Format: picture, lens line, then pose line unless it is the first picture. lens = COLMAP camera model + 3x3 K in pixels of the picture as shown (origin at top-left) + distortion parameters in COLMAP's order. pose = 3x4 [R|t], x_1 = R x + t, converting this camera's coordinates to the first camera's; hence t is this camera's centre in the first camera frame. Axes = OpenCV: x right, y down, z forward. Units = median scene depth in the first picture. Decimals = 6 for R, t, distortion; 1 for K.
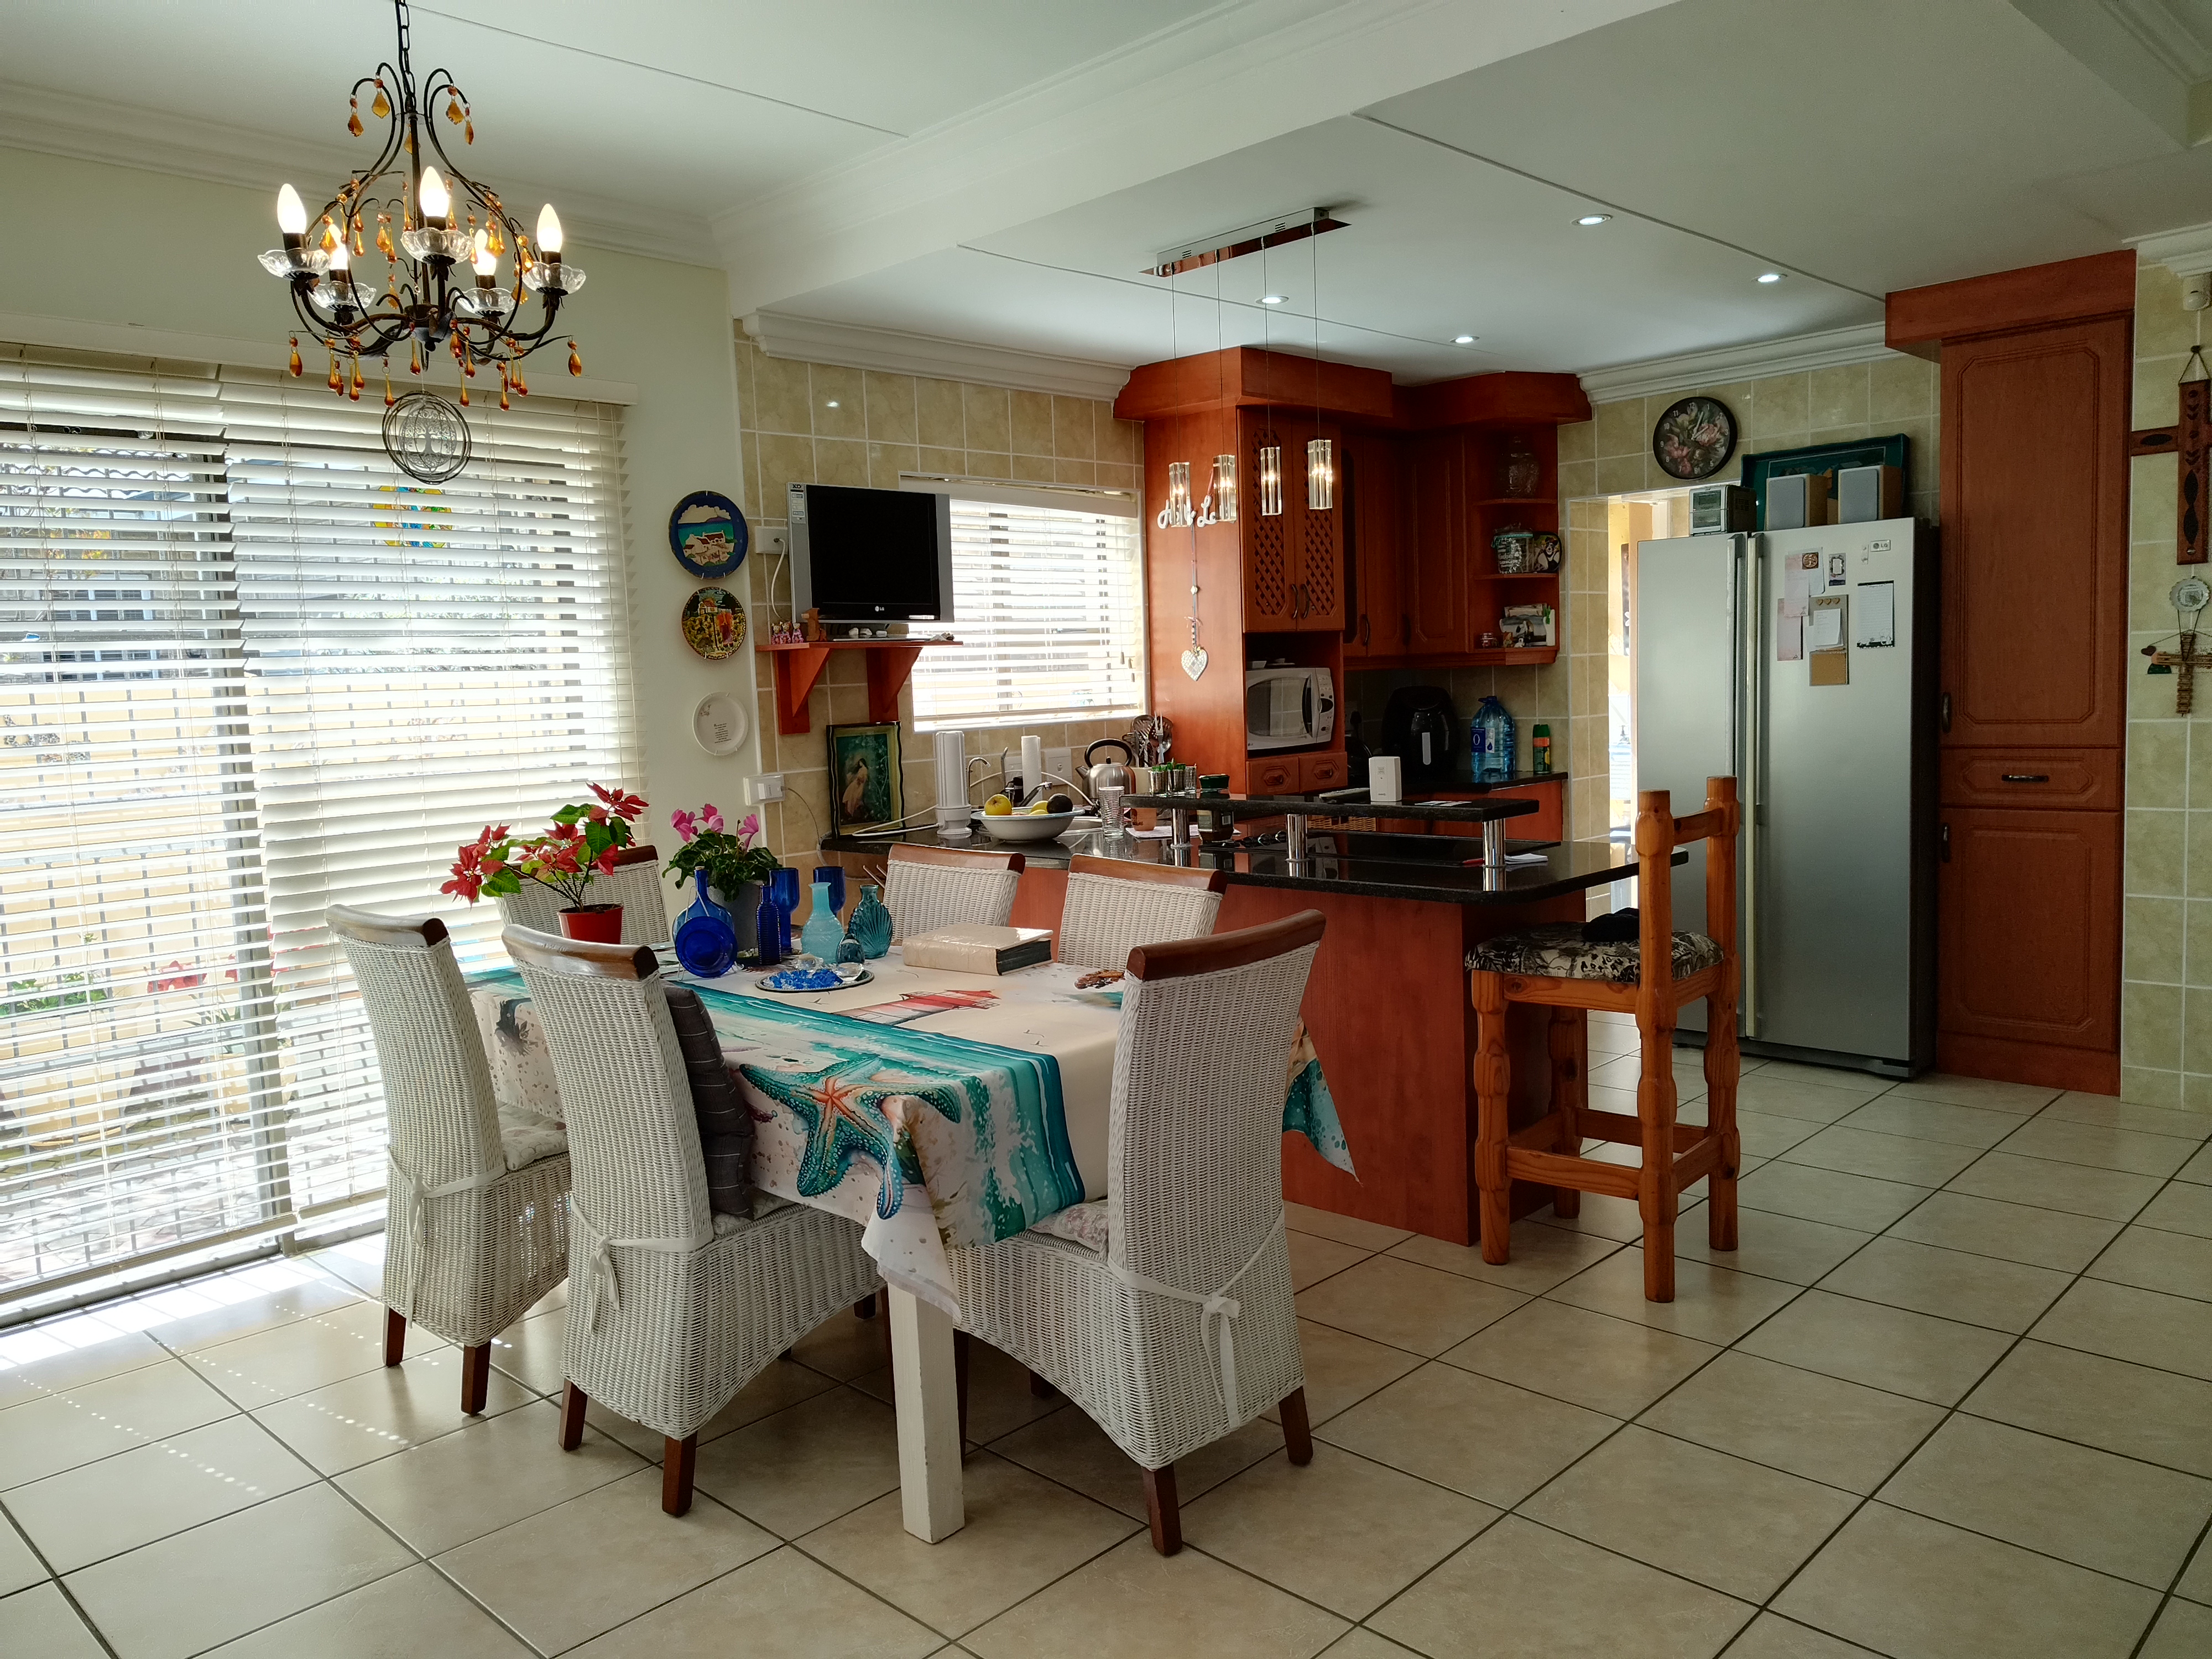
lens RADIAL K [[1613.5, 0, 1128.1], [0, 1613.5, 779.5], [0, 0, 1]] dist [0.054086, -0.047159]
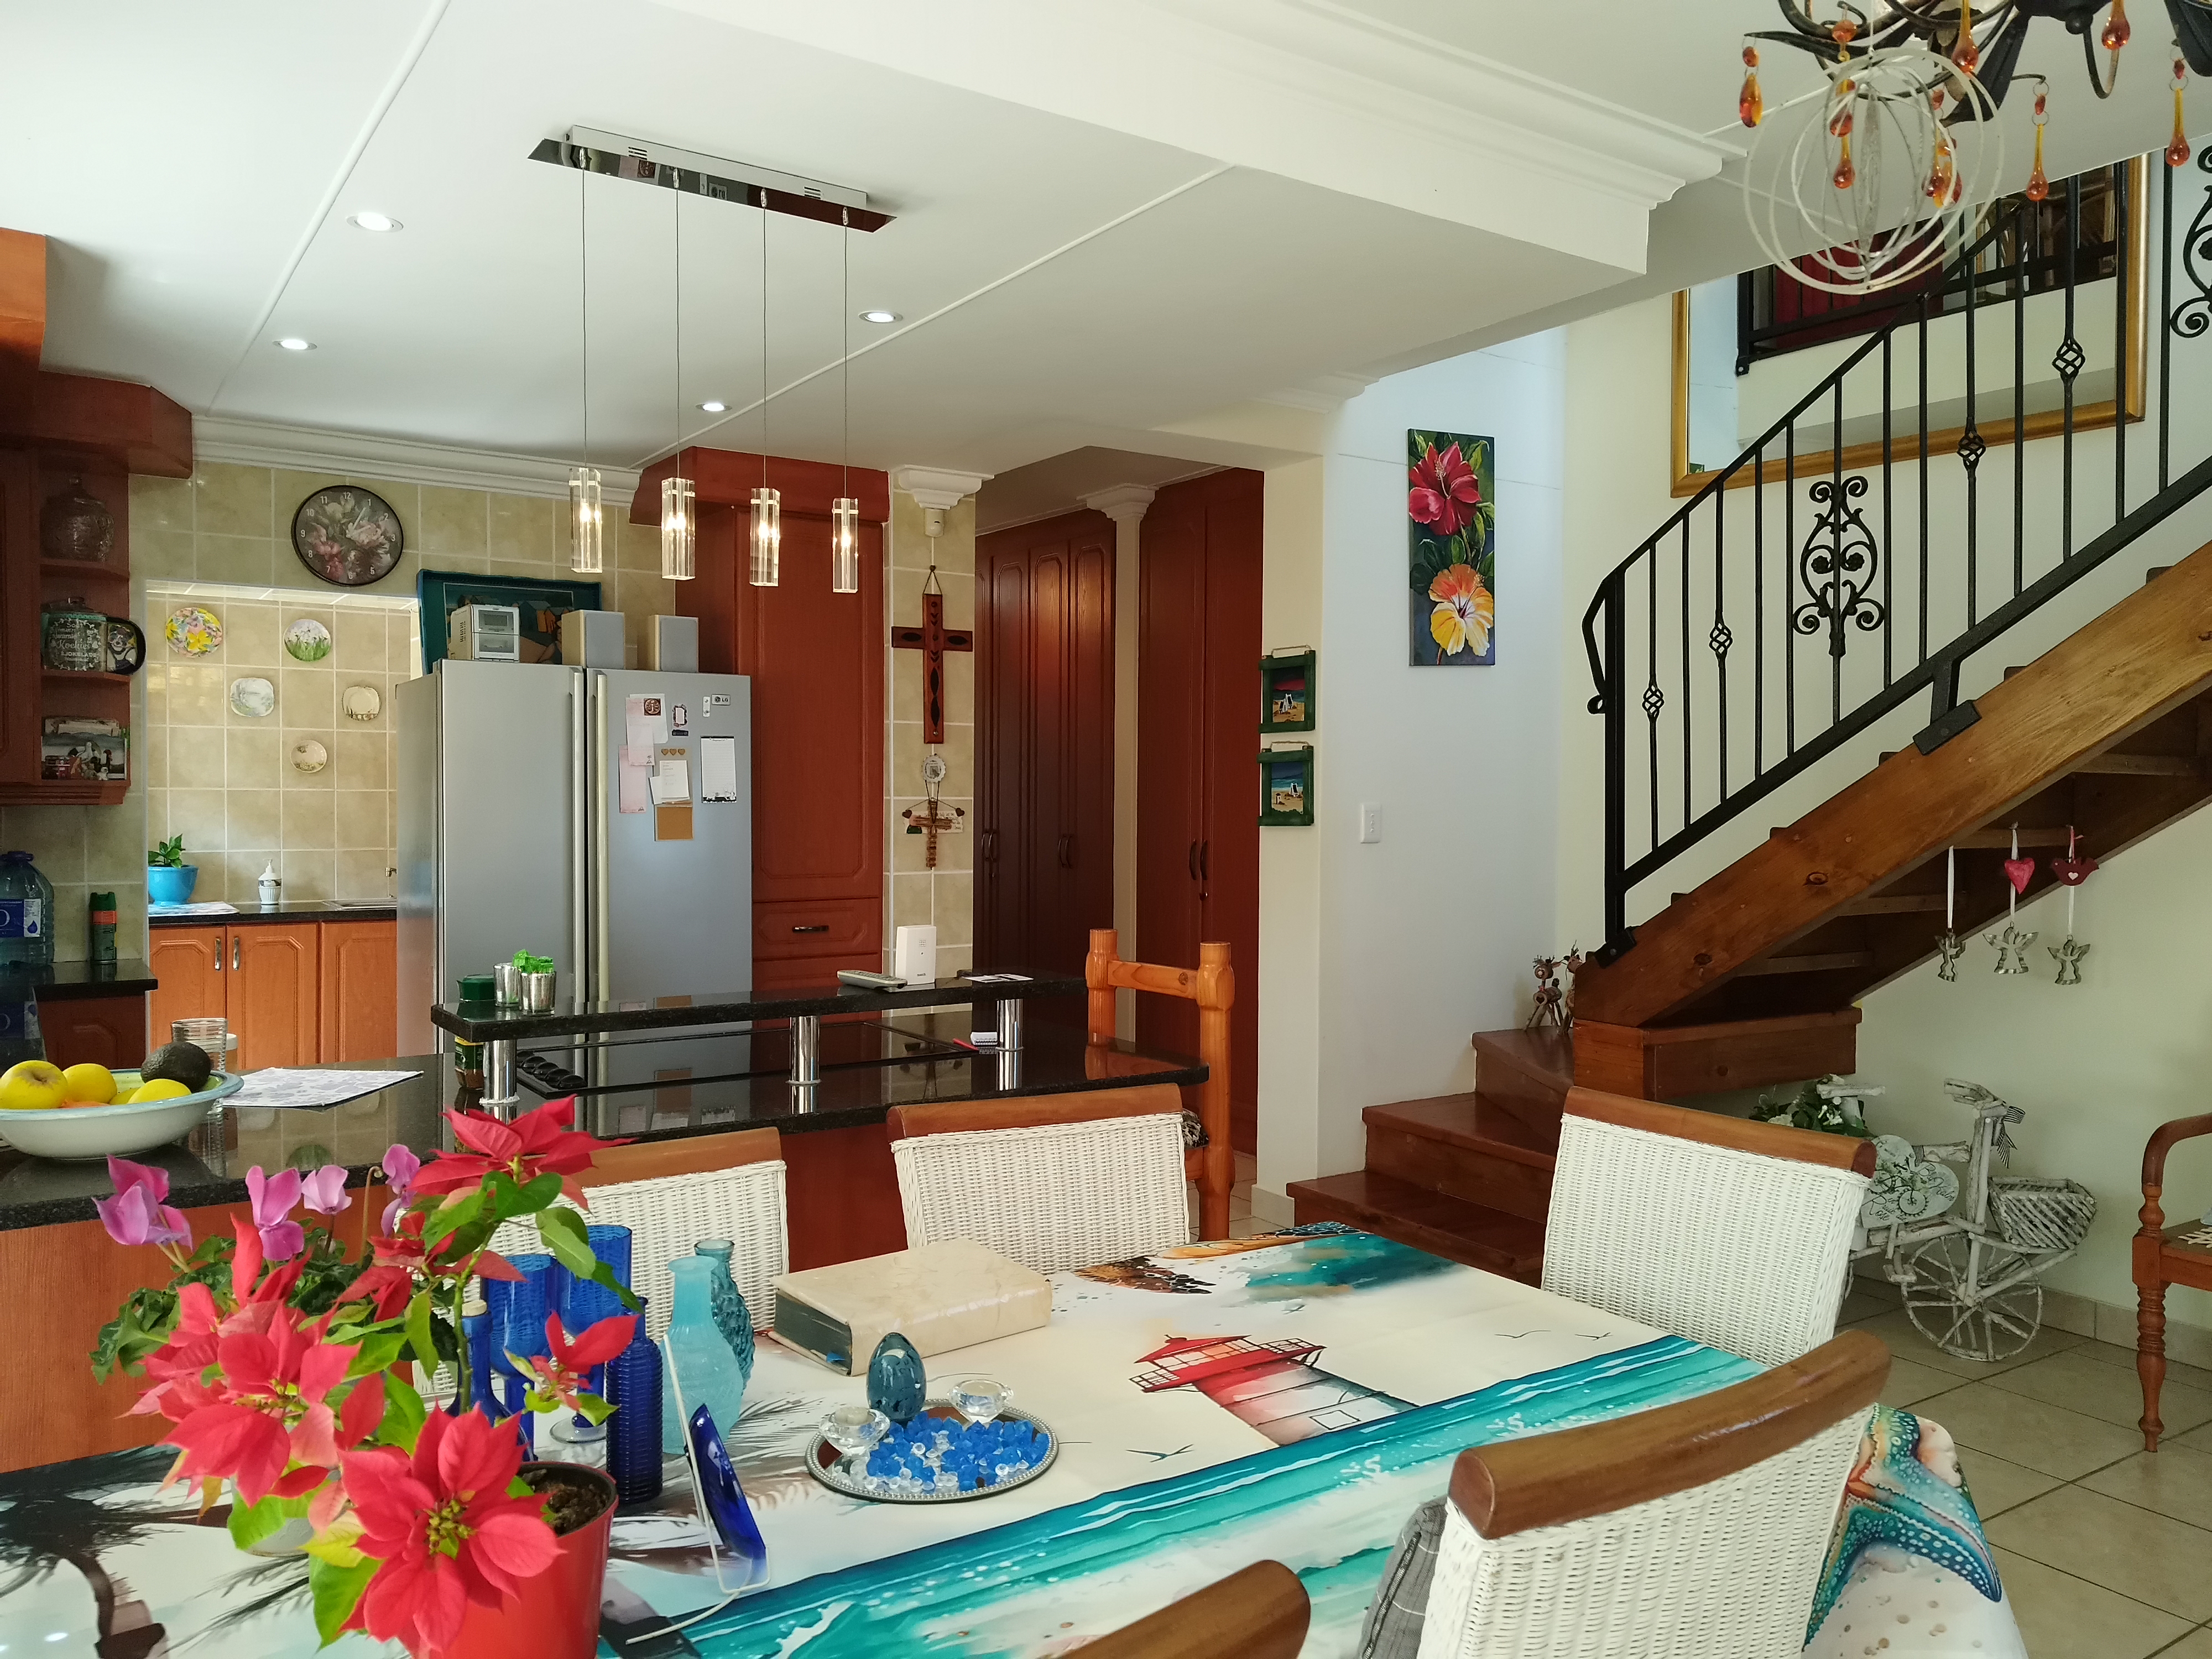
lens RADIAL K [[1613.5, 0, 1101.2], [0, 1613.5, 823.9], [0, 0, 1]] dist [0.054086, -0.047159]
pose [[0.214758, 0.019598, 0.976471, -0.457425], [0.050658, 0.998229, -0.031176, -0.027212], [-0.975353, 0.056161, 0.213385, 0.589149]]
